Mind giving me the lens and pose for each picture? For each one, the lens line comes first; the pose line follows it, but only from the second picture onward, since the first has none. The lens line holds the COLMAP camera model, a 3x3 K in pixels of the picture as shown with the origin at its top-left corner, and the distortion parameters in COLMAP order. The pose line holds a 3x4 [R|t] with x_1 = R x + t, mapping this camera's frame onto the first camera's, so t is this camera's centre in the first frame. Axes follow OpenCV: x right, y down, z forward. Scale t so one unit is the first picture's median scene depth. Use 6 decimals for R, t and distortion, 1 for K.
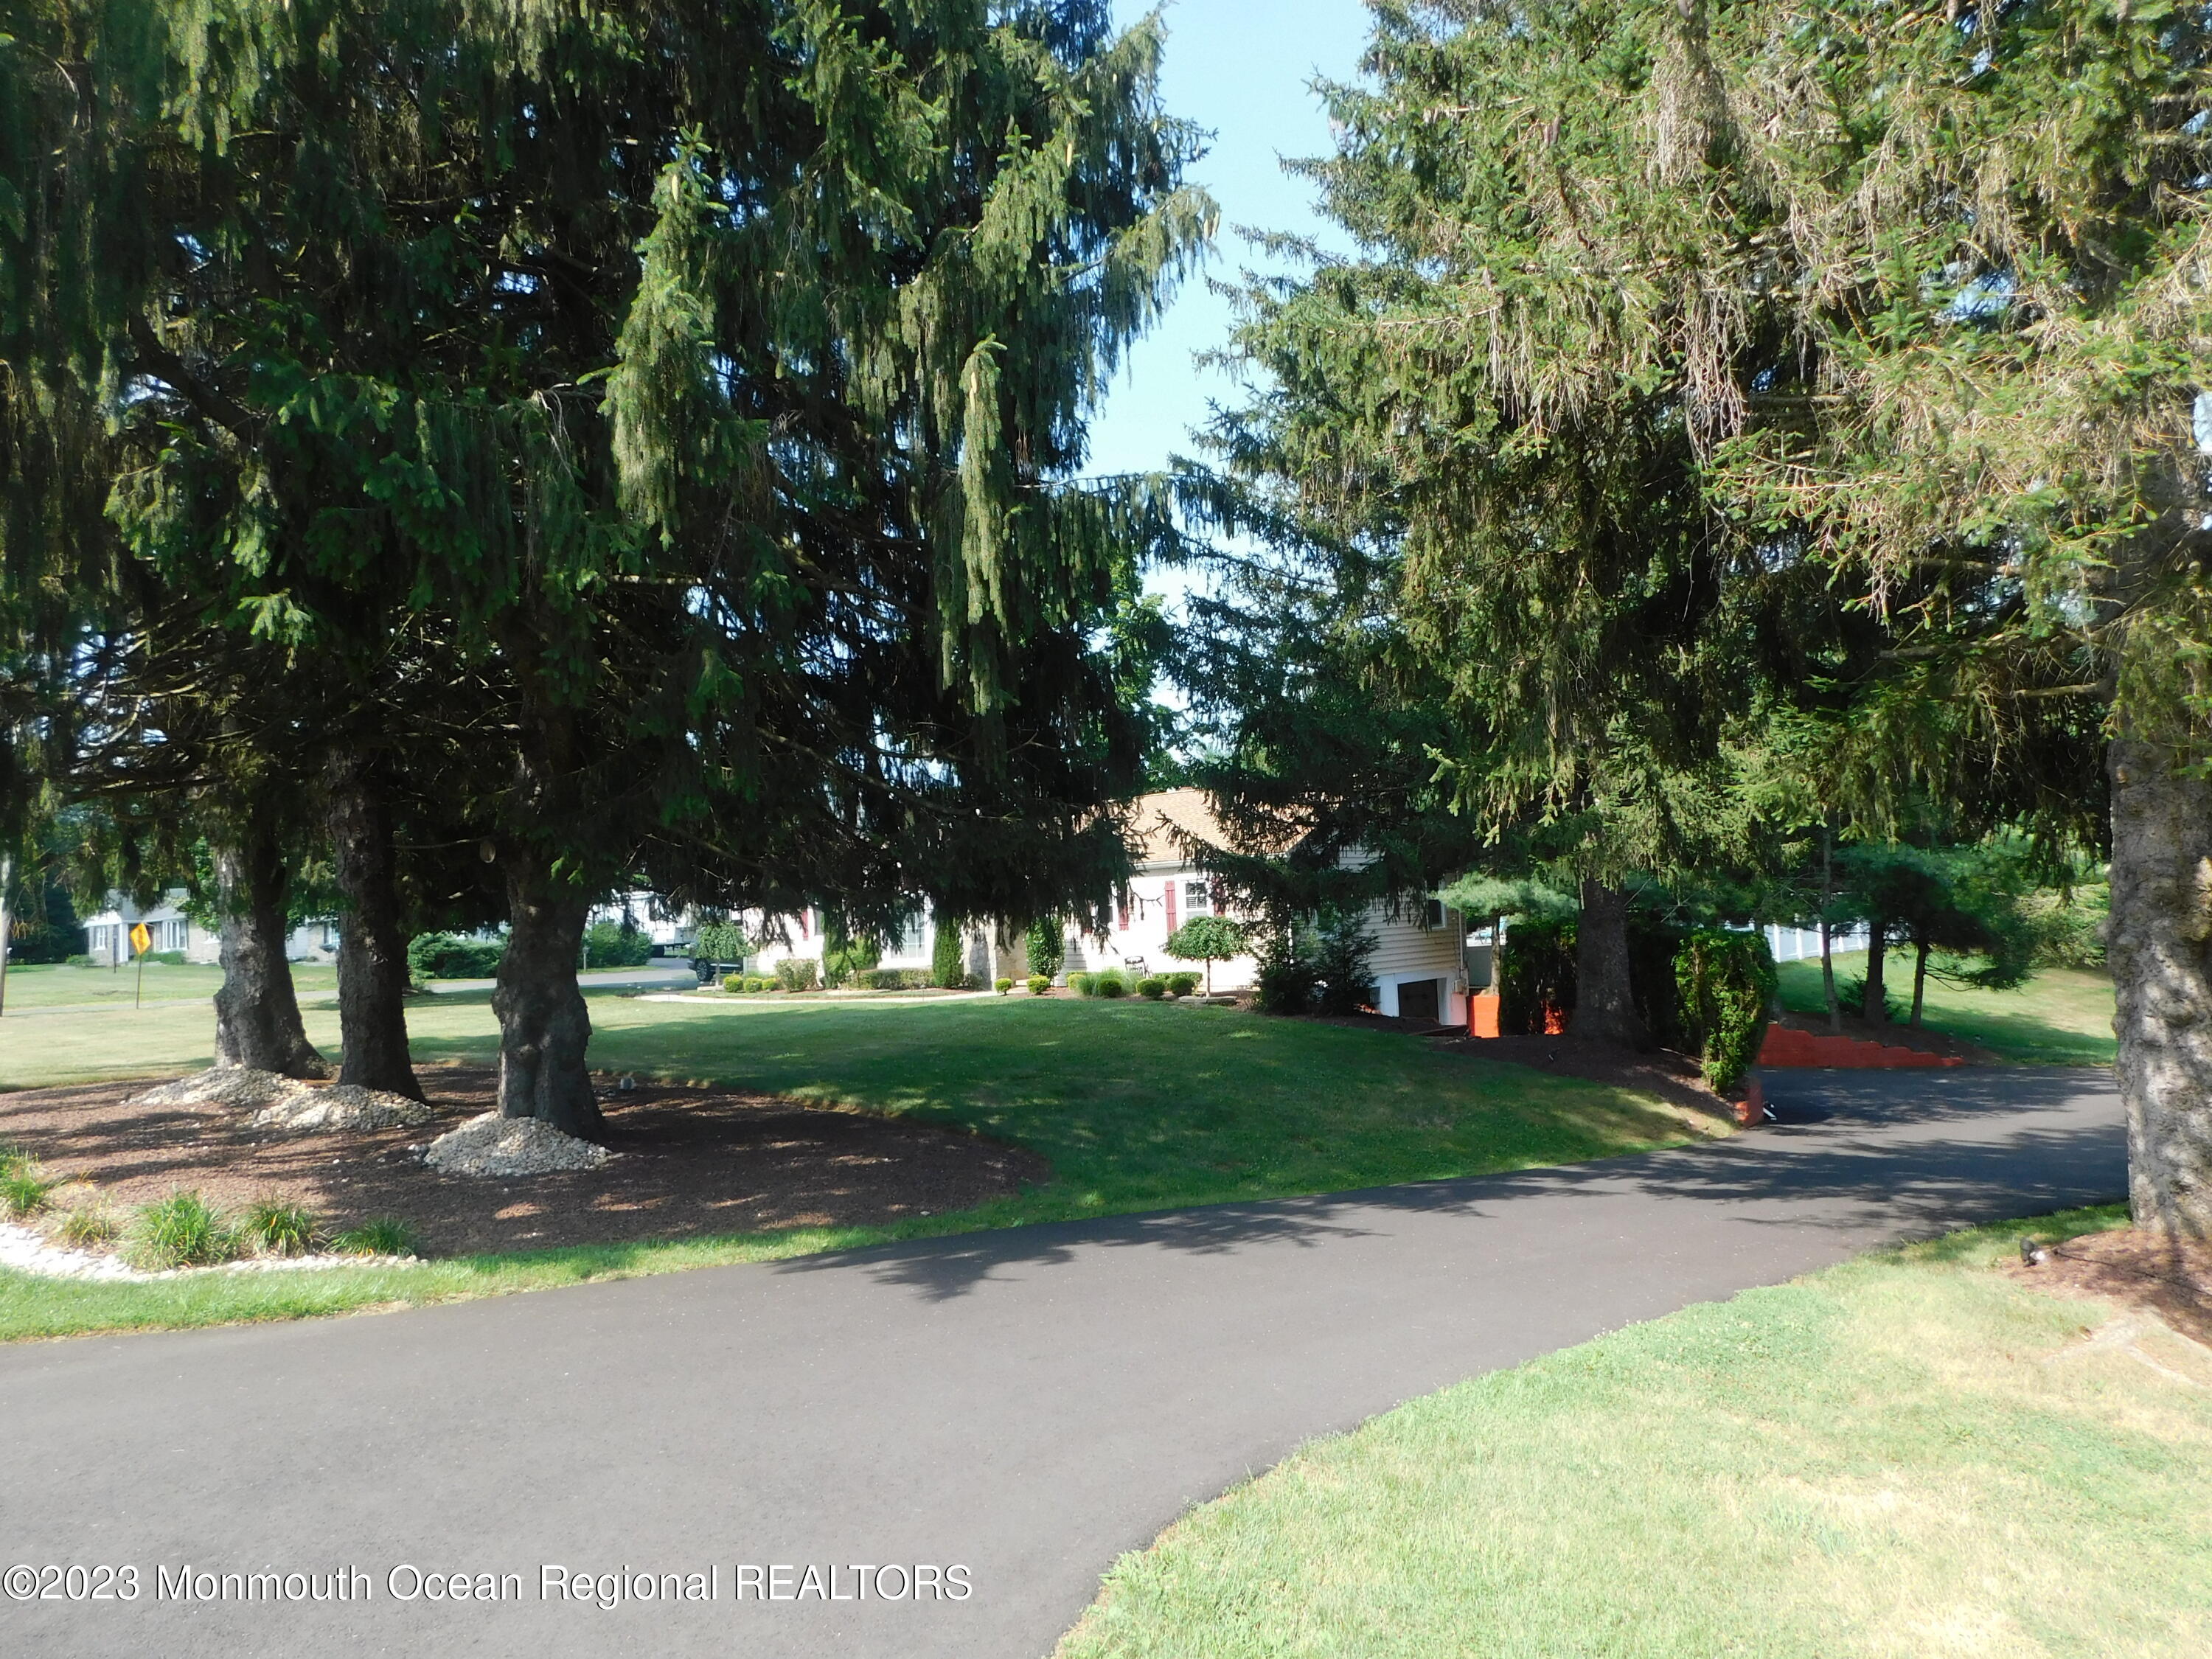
lens RADIAL K [[1464.3, 0, 1105.6], [0, 1464.3, 826.4], [0, 0, 1]] dist [-0.071013, 0.058262]
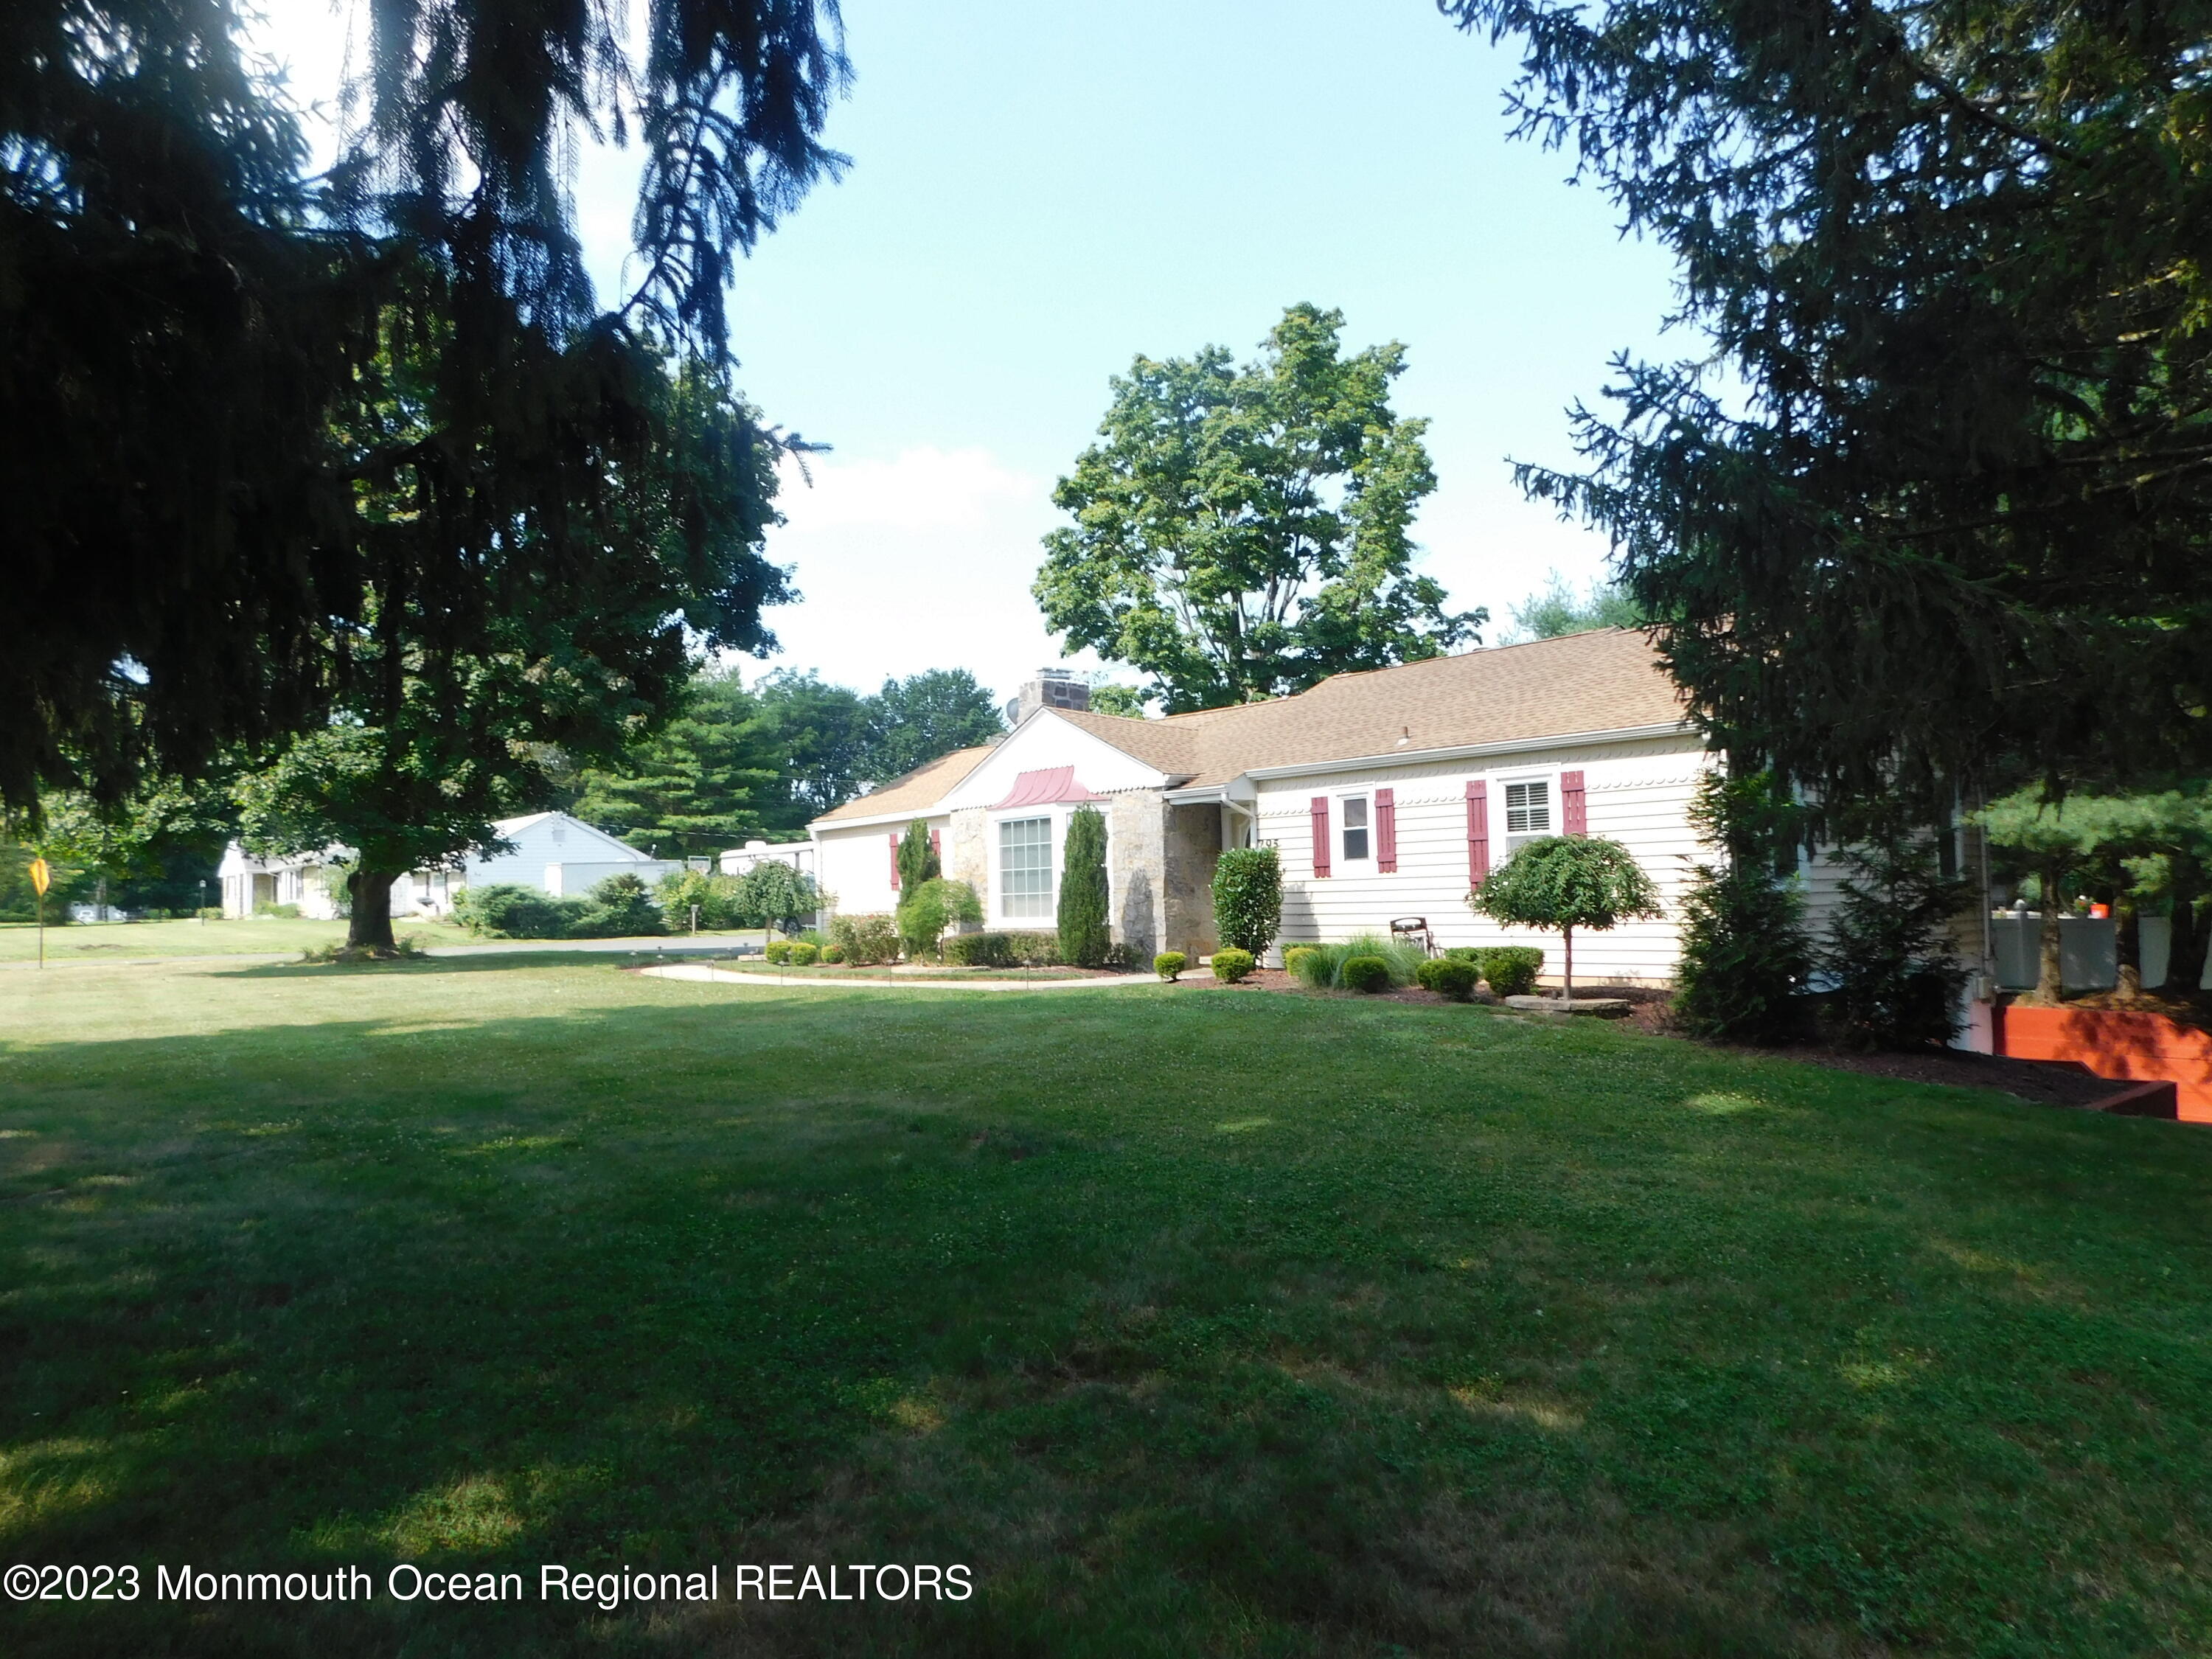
lens RADIAL K [[1464.3, 0, 1104.2], [0, 1464.3, 831.5], [0, 0, 1]] dist [-0.071013, 0.058262]
pose [[0.988827, 0.014908, -0.148321, -0.012665], [-0.012440, 0.999769, 0.017549, 0.048414], [0.148548, -0.015507, 0.988784, 0.442756]]
